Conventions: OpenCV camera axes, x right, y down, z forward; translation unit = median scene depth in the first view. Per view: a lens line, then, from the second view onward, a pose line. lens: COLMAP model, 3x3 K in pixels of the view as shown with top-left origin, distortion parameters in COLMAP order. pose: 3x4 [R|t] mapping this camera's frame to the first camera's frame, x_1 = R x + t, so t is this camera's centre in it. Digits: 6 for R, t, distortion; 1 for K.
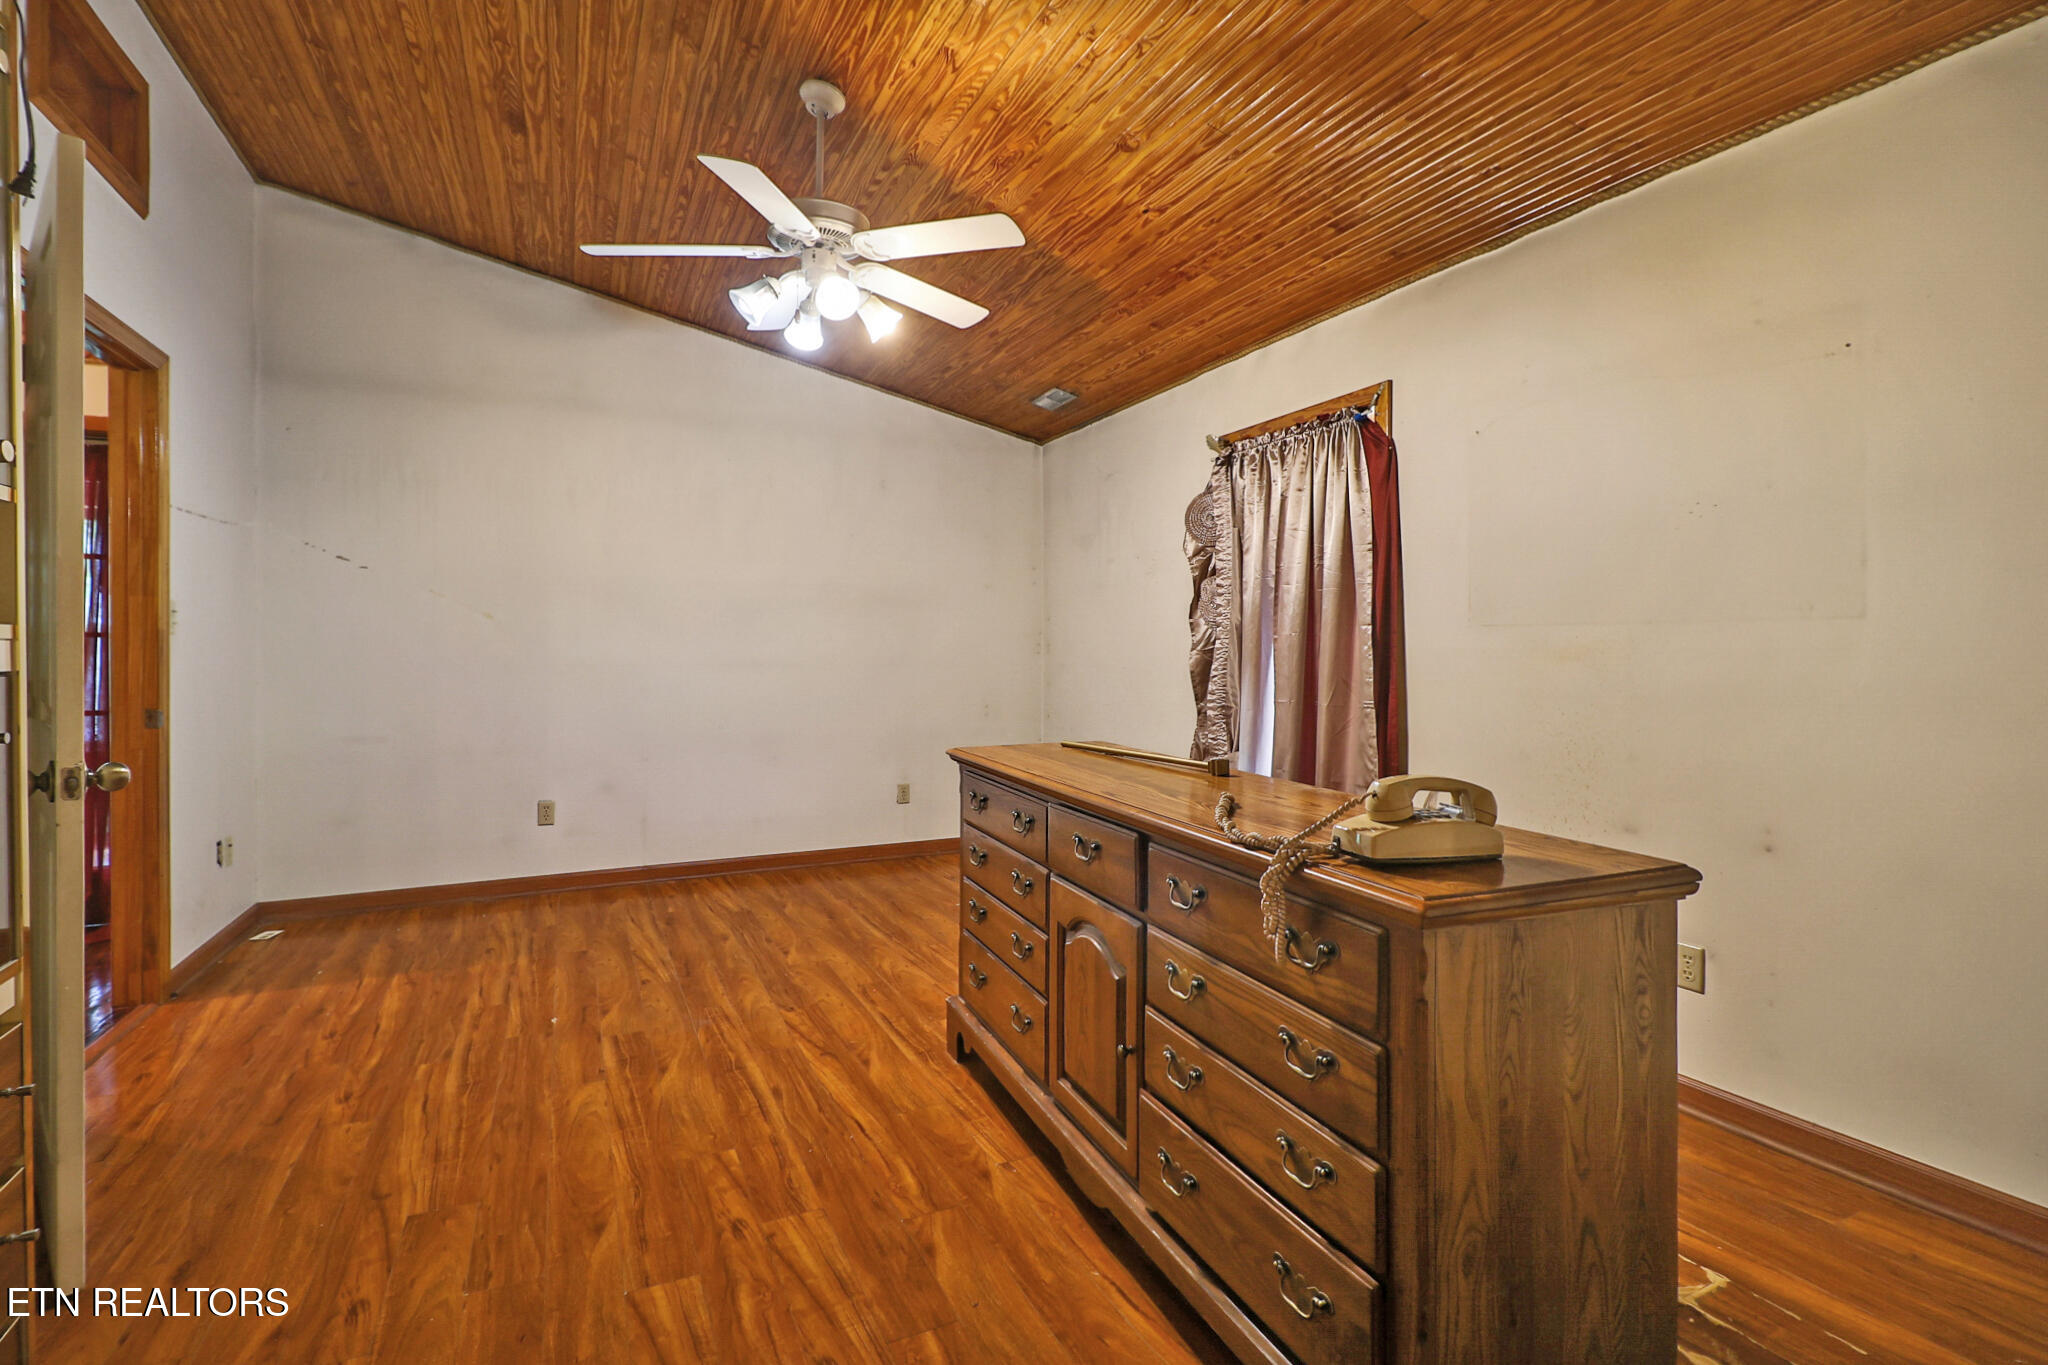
lens RADIAL K [[927.1, 0, 1007.1], [0, 927.1, 653.1], [0, 0, 1]] dist [-0.016126, -0.000162]
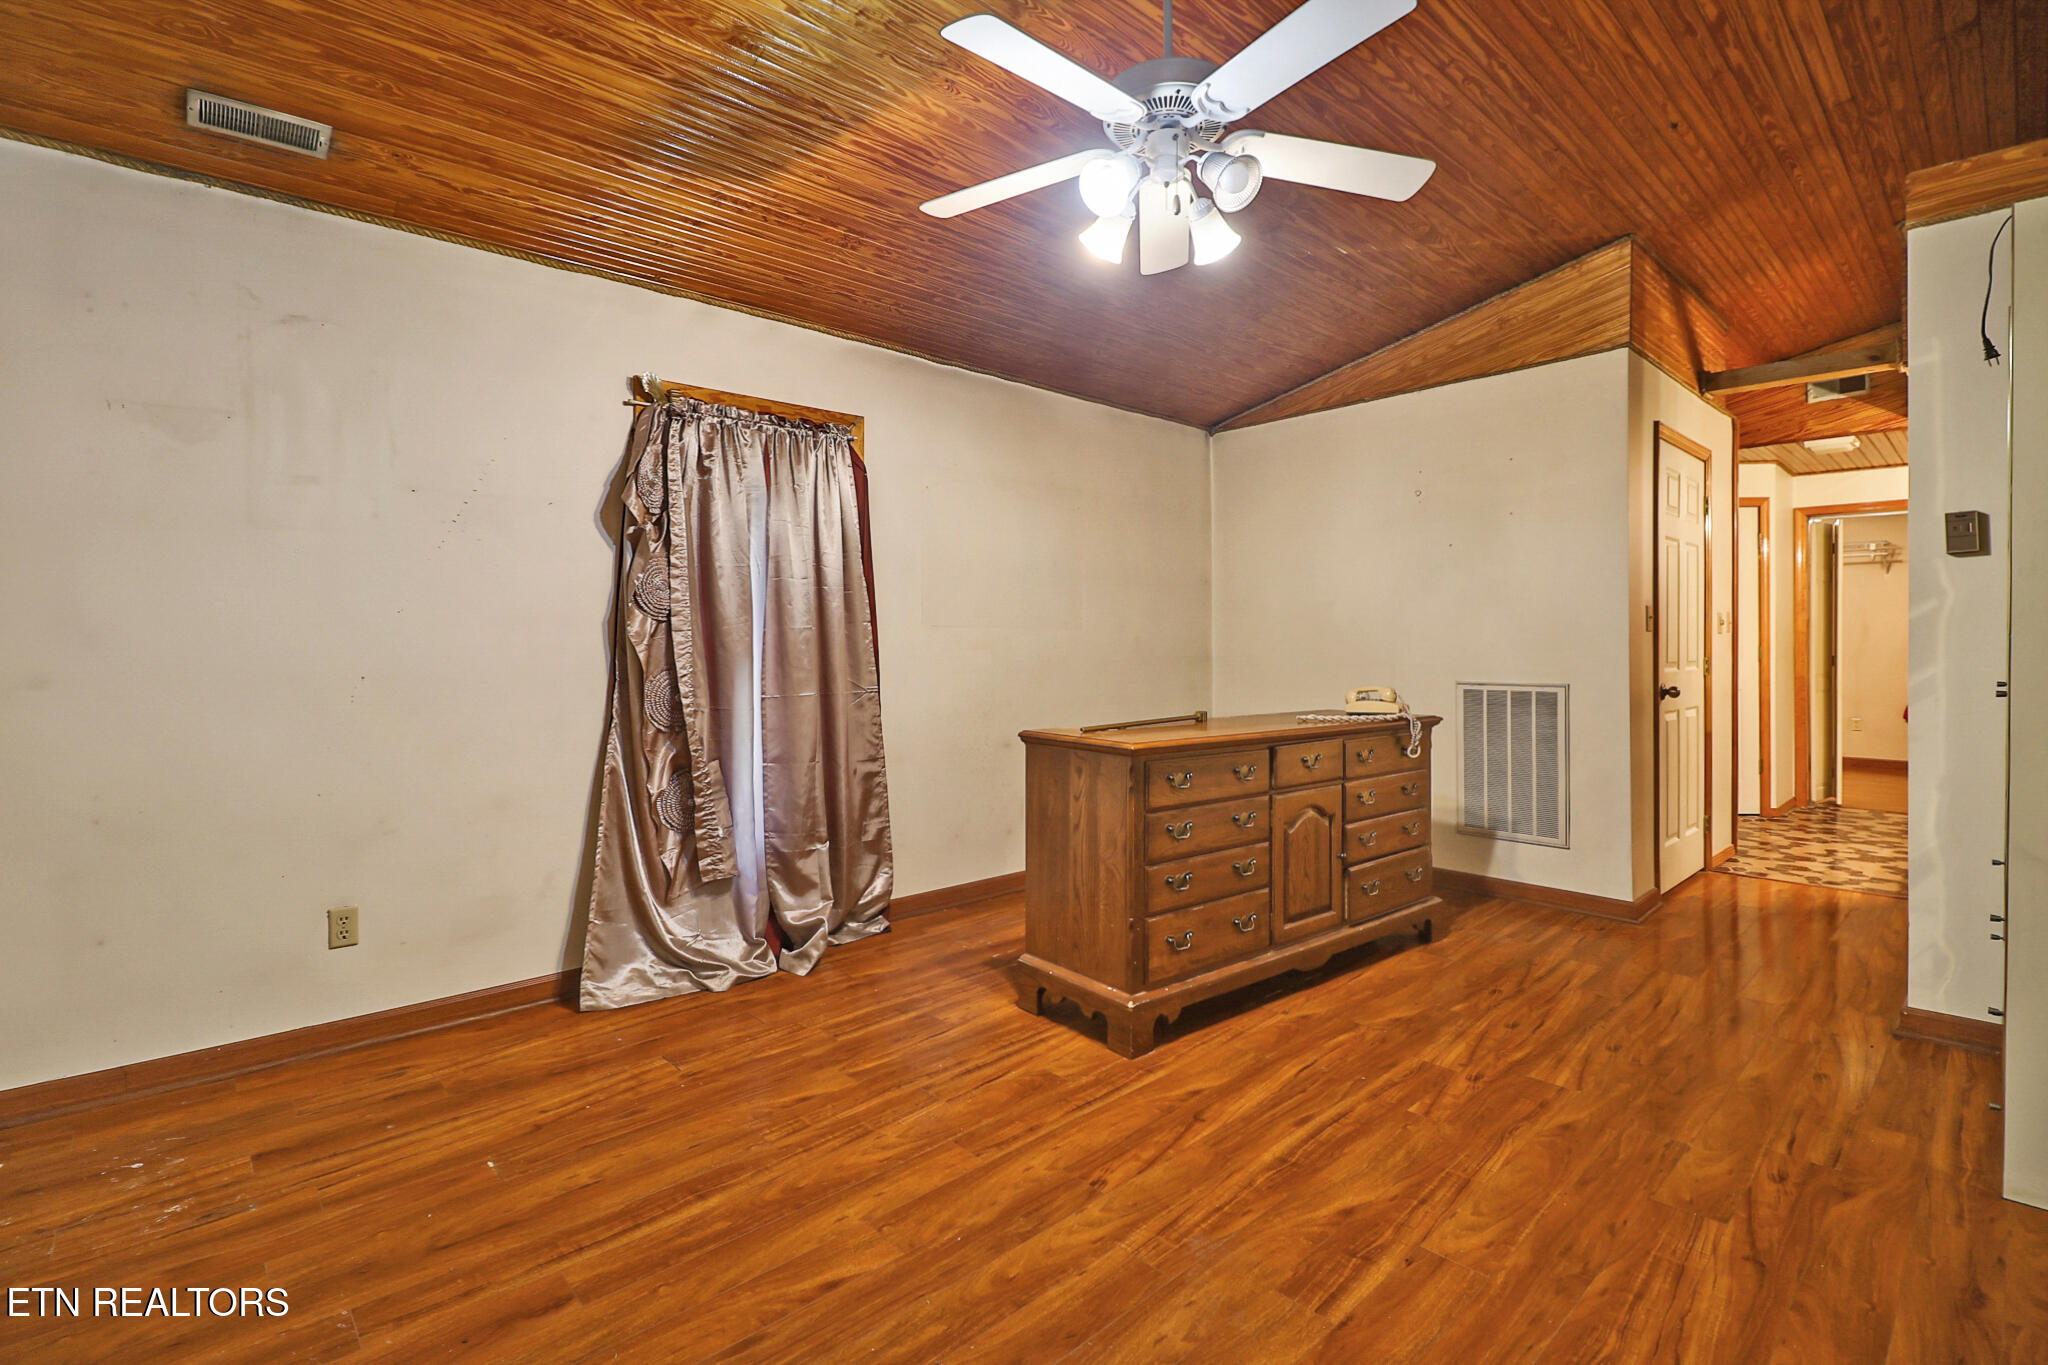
lens RADIAL K [[927.1, 0, 1007.1], [0, 927.1, 653.1], [0, 0, 1]] dist [-0.016126, -0.000162]
pose [[-0.273676, -0.013912, 0.961721, -1.004791], [0.004160, 0.999869, 0.015648, -0.010436], [-0.961813, 0.008283, -0.273583, 1.464167]]
